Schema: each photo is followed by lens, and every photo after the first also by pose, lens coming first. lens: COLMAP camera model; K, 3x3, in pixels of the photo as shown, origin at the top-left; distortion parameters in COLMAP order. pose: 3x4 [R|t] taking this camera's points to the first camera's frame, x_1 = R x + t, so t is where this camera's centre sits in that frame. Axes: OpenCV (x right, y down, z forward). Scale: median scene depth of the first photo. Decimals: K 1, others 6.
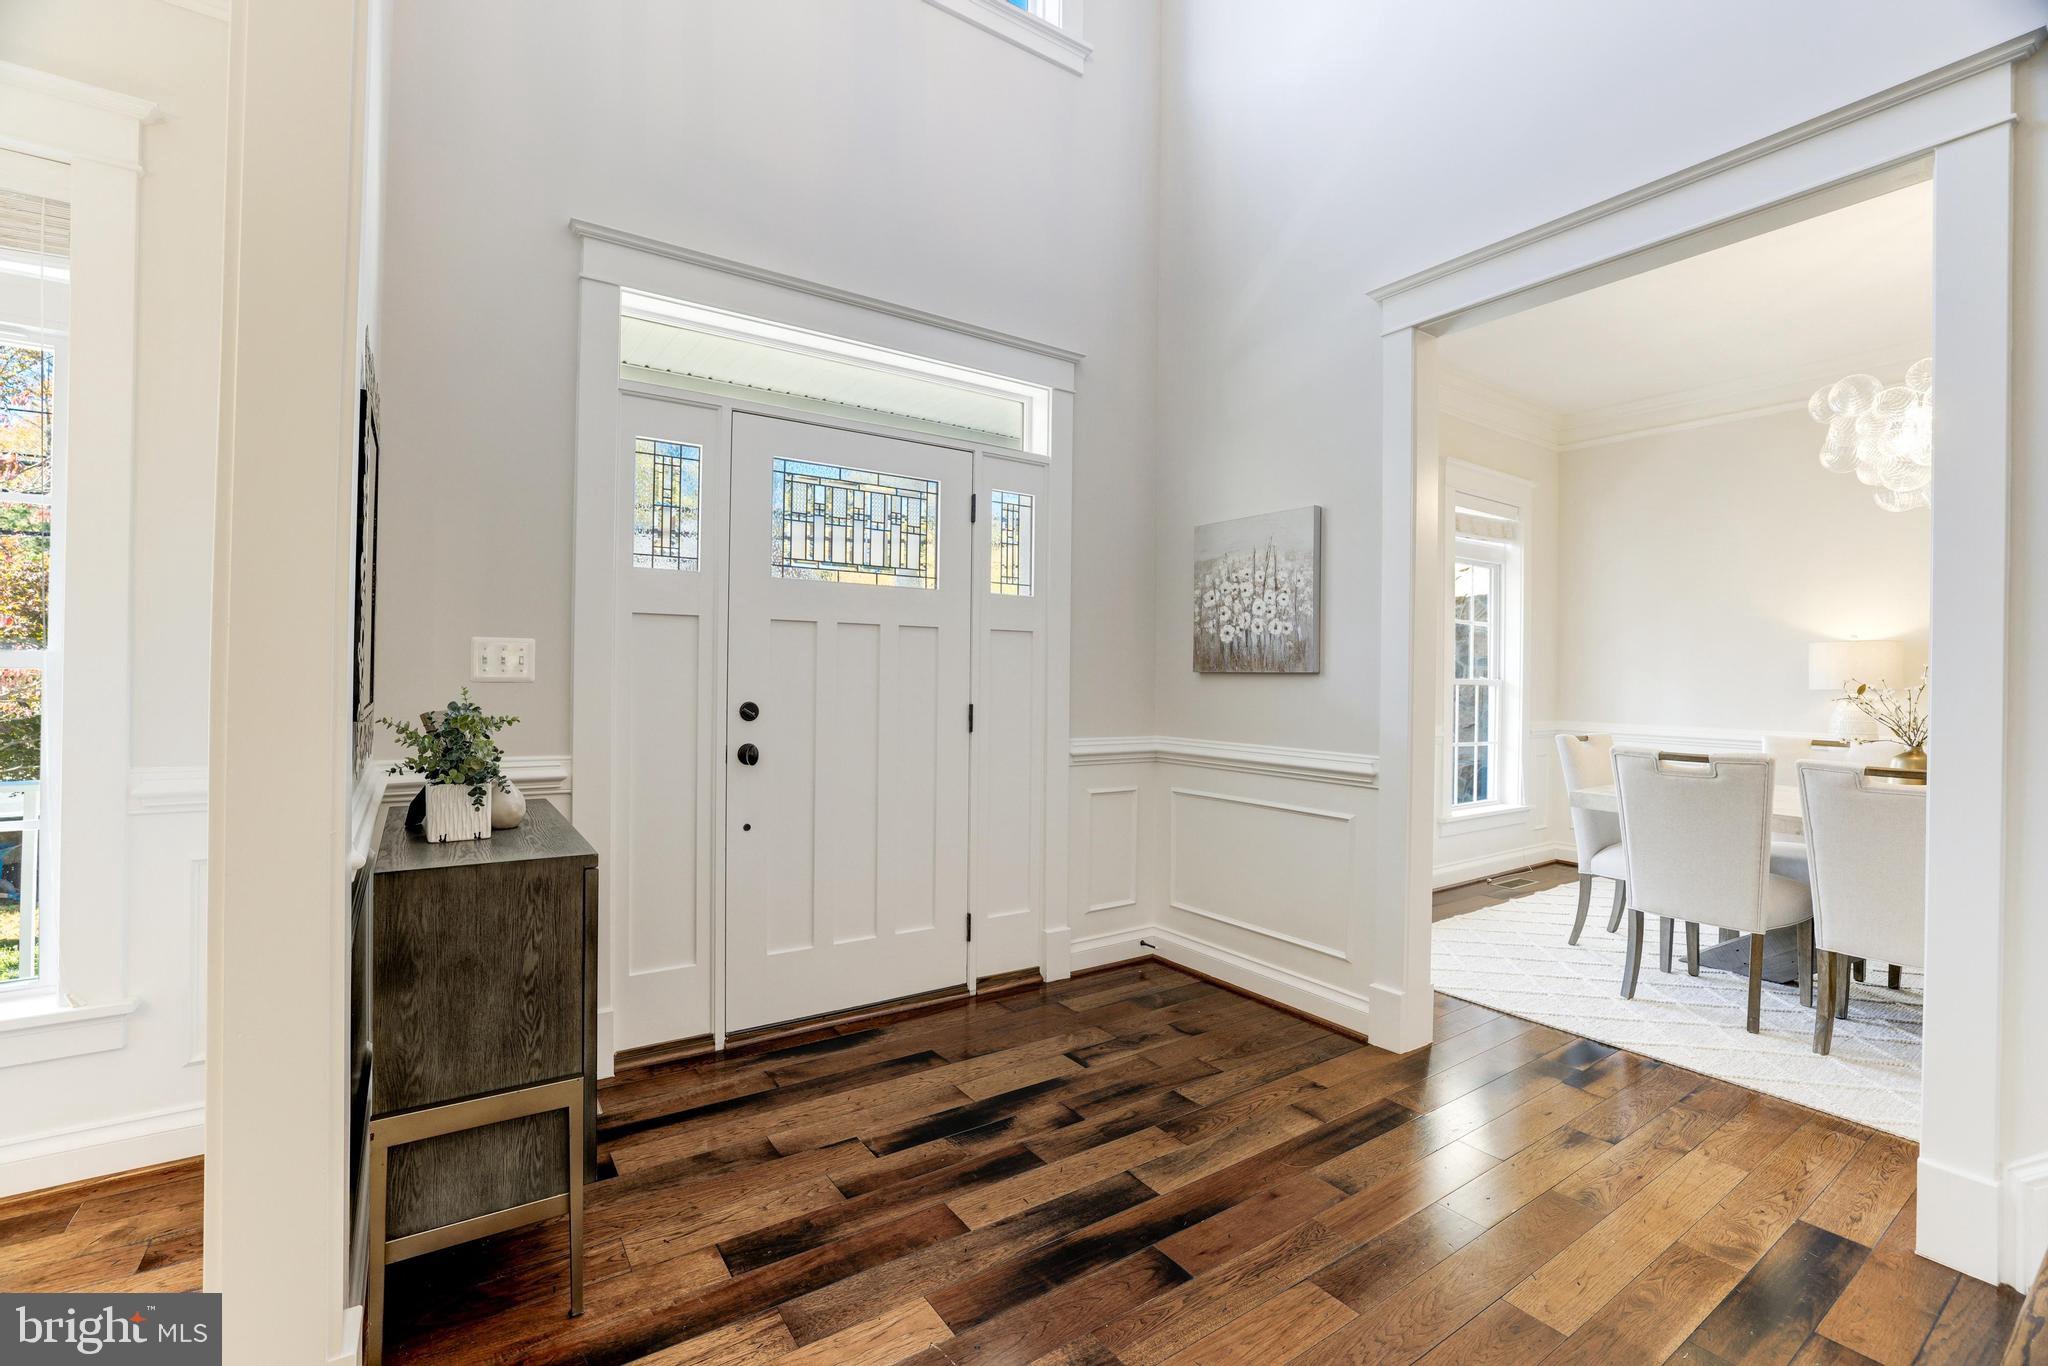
lens RADIAL K [[885.3, 0, 1022.6], [0, 885.3, 682.1], [0, 0, 1]] dist [-0.030744, 0.005690]
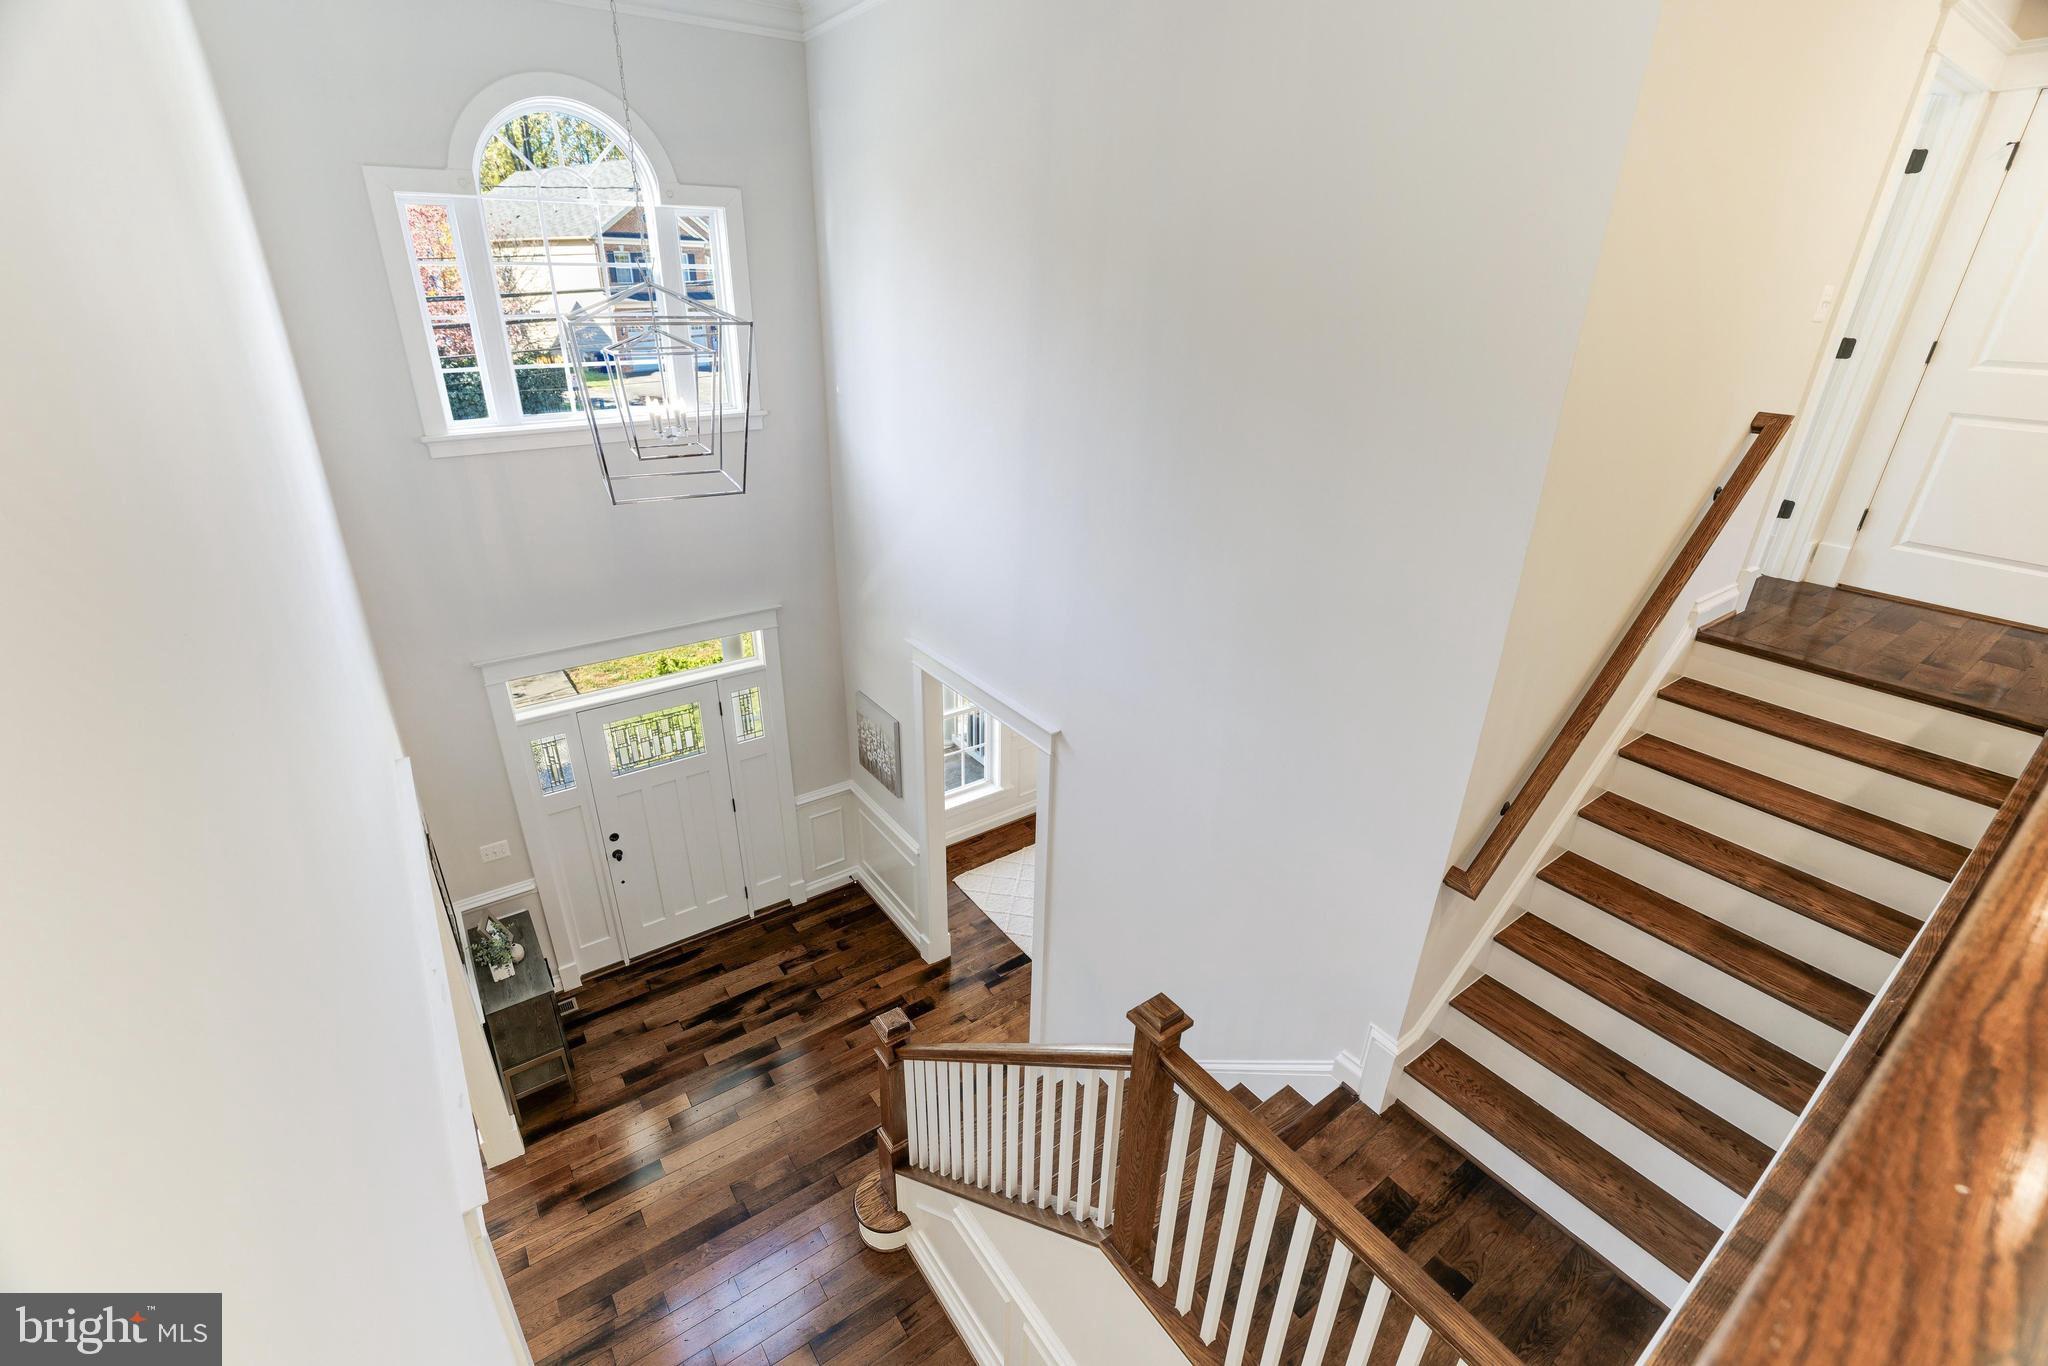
lens RADIAL K [[885.3, 0, 1020.9], [0, 885.3, 681.1], [0, 0, 1]] dist [-0.030744, 0.005690]
pose [[0.999866, -0.001406, 0.016315, 0.709459], [-0.005533, 0.908694, 0.417426, -1.340716], [-0.015412, -0.417460, 0.908564, -0.867094]]
